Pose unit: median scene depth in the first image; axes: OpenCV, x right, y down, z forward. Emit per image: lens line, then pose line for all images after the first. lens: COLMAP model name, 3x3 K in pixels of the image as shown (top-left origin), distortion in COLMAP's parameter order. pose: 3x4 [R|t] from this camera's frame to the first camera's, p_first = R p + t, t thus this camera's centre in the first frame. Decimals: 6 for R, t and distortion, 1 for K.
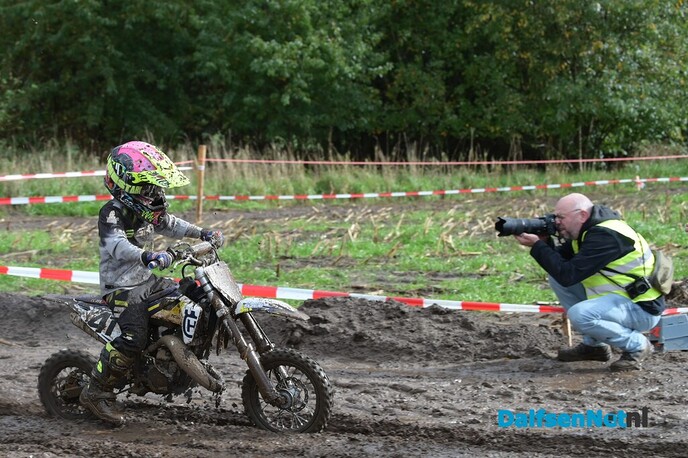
lens RADIAL K [[1392.9, 0, 344.1], [0, 1392.9, 229.4], [0, 0, 1]] dist [0.007246, 0.000000]
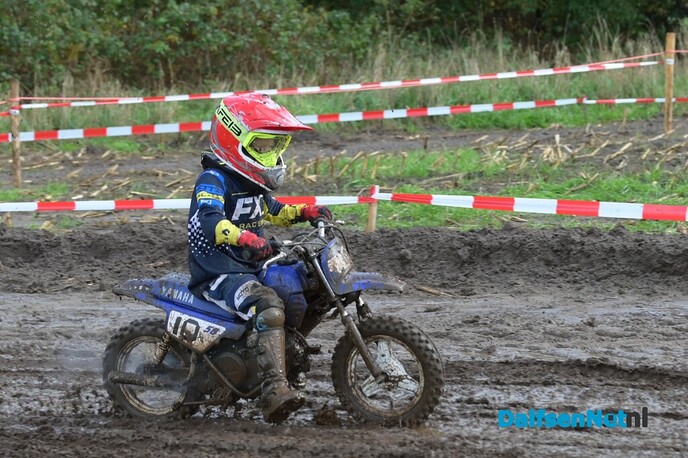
lens RADIAL K [[1392.9, 0, 343.8], [0, 1392.9, 228.7], [0, 0, 1]] dist [0.007246, 0.000000]
pose [[0.999558, -0.028462, -0.008545, -0.281450], [0.028919, 0.997825, 0.059239, -0.002312], [0.006840, -0.059460, 0.998207, 0.210580]]
